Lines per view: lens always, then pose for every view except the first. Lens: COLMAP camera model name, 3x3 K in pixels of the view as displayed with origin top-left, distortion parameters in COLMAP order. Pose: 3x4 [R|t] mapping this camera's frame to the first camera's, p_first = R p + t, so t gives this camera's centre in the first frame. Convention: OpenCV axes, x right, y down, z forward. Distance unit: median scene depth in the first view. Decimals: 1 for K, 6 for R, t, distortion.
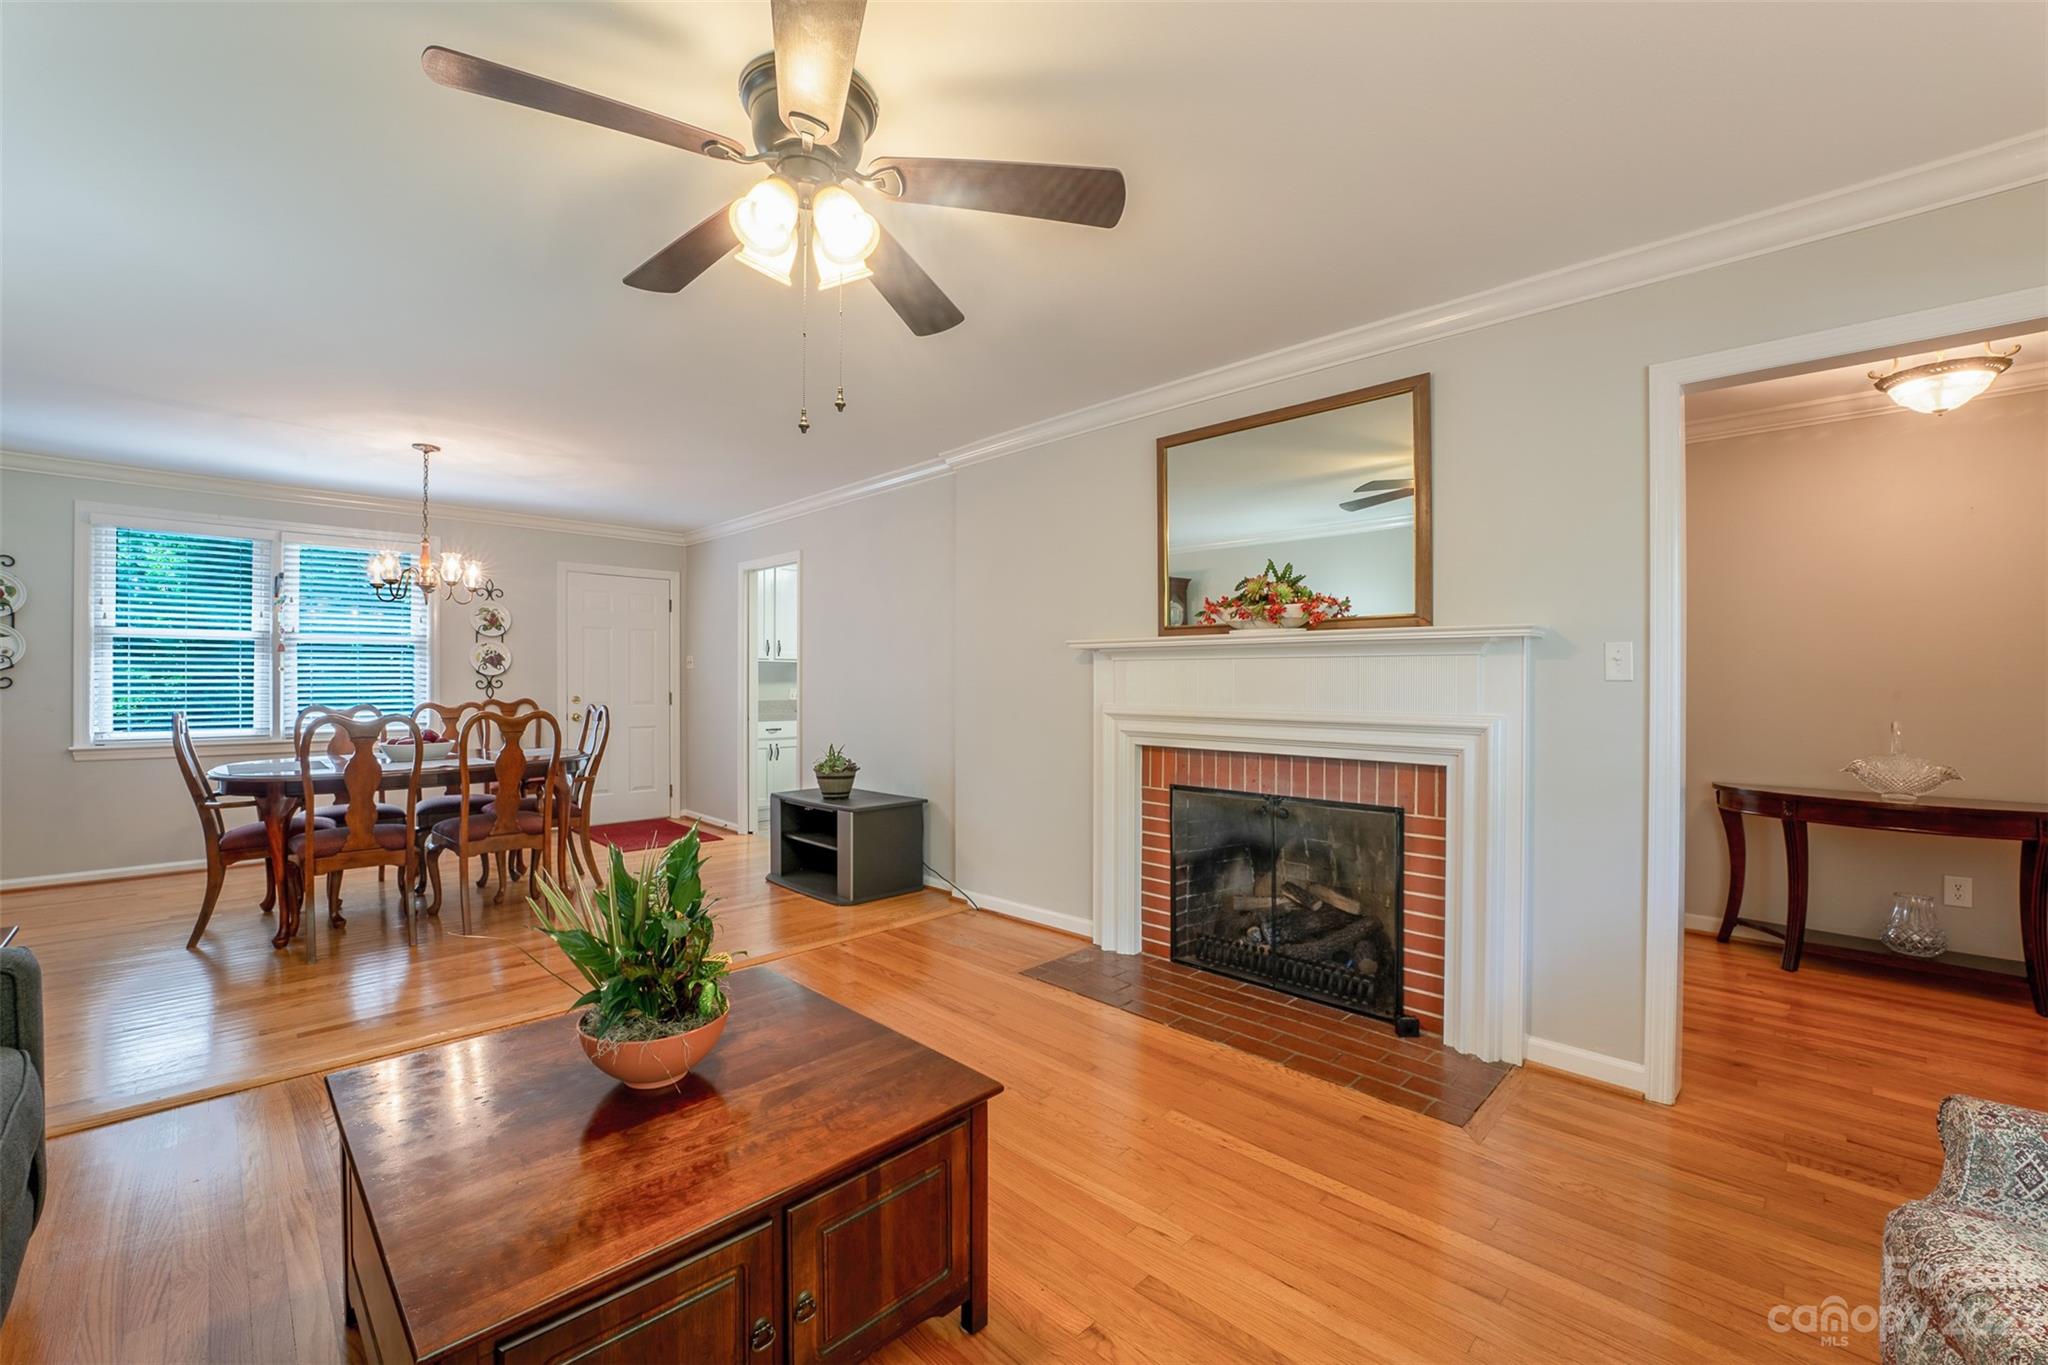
lens RADIAL K [[835.1, 0, 1015.3], [0, 835.1, 678.5], [0, 0, 1]] dist [-0.002161, -0.000207]
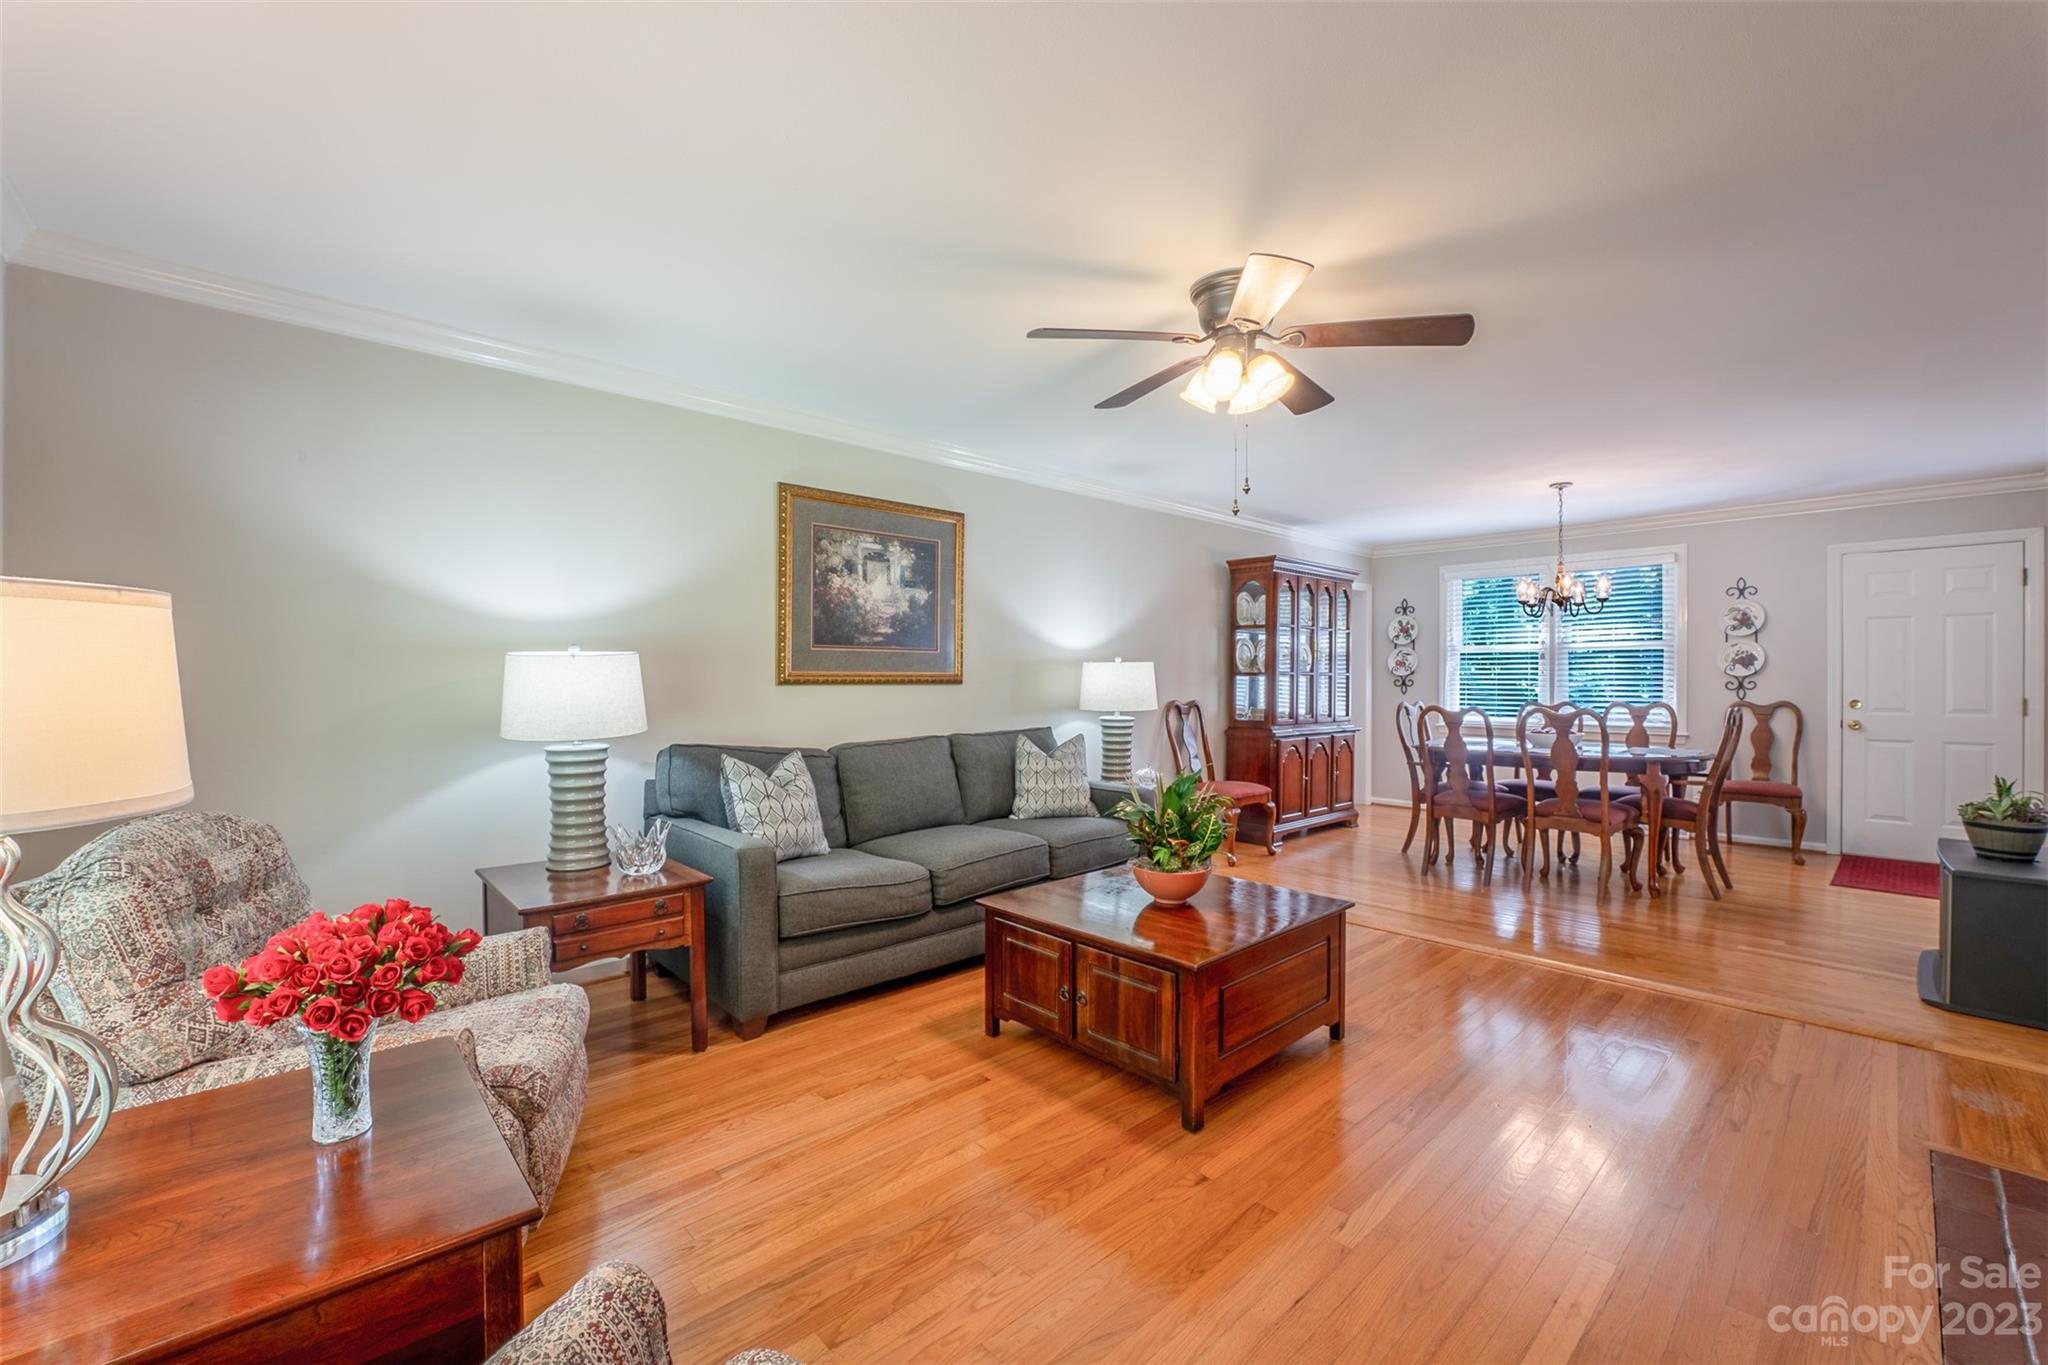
lens RADIAL K [[832.0, 0, 1024.0], [0, 832.0, 682.5], [0, 0, 1]] dist [-0.000453, -0.000054]
pose [[-0.031248, 0.000542, -0.999512, 0.445695], [0.001101, 0.999999, 0.000508, 0.002587], [0.999511, -0.001085, -0.031249, 0.242264]]
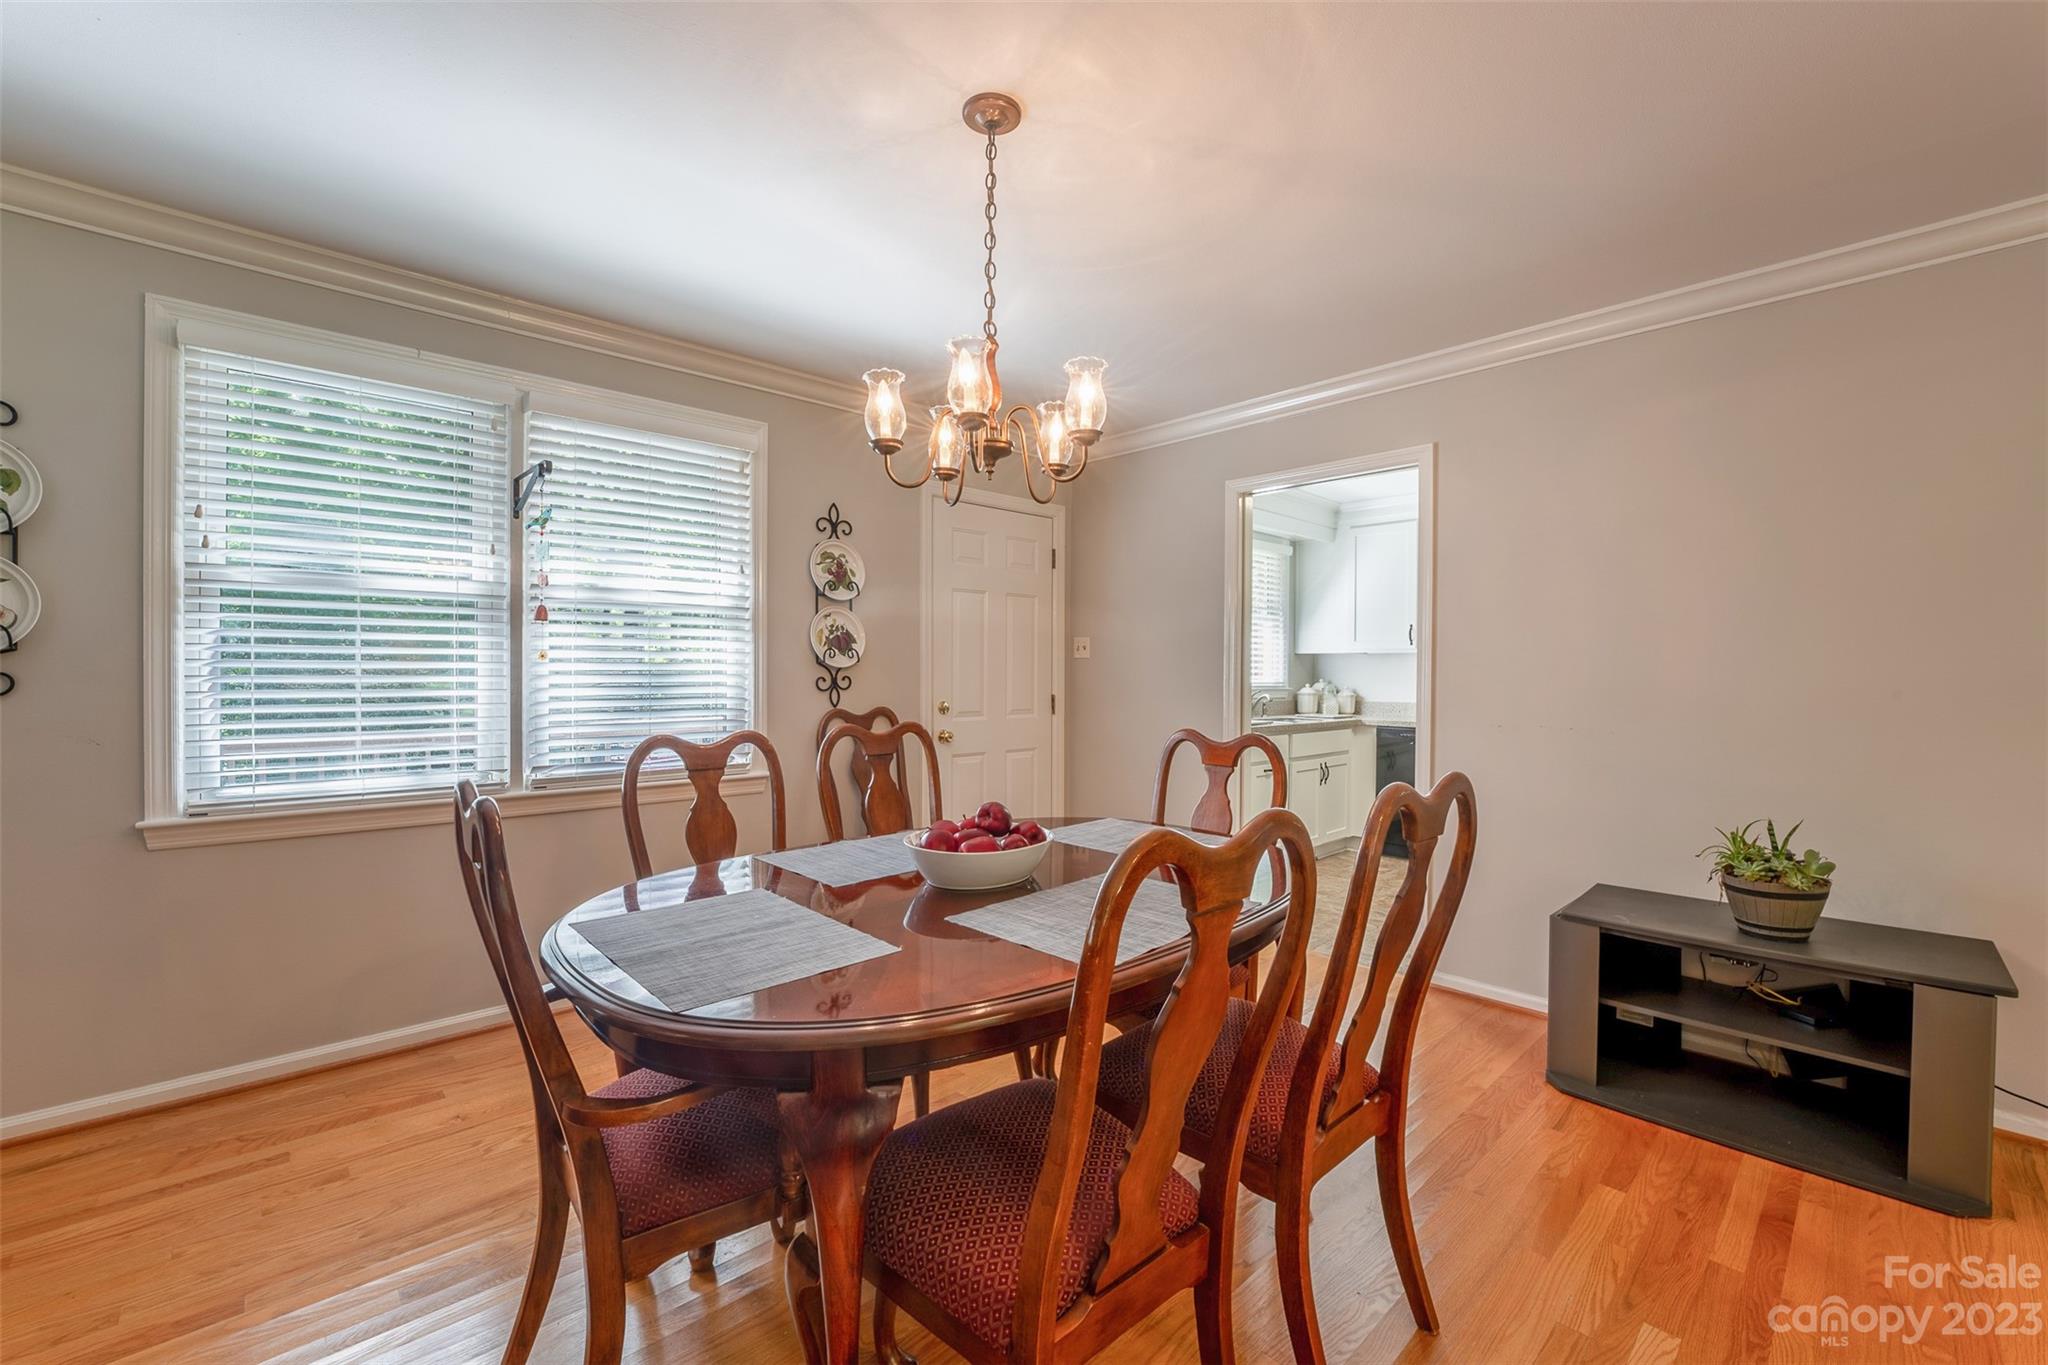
lens RADIAL K [[835.1, 0, 1015.3], [0, 835.1, 678.5], [0, 0, 1]] dist [-0.002161, -0.000207]
pose [[0.999988, 0.004985, 0.000235, -0.619686], [-0.004988, 0.999909, 0.012556, -0.005365], [-0.000172, -0.012557, 0.999921, 0.513098]]
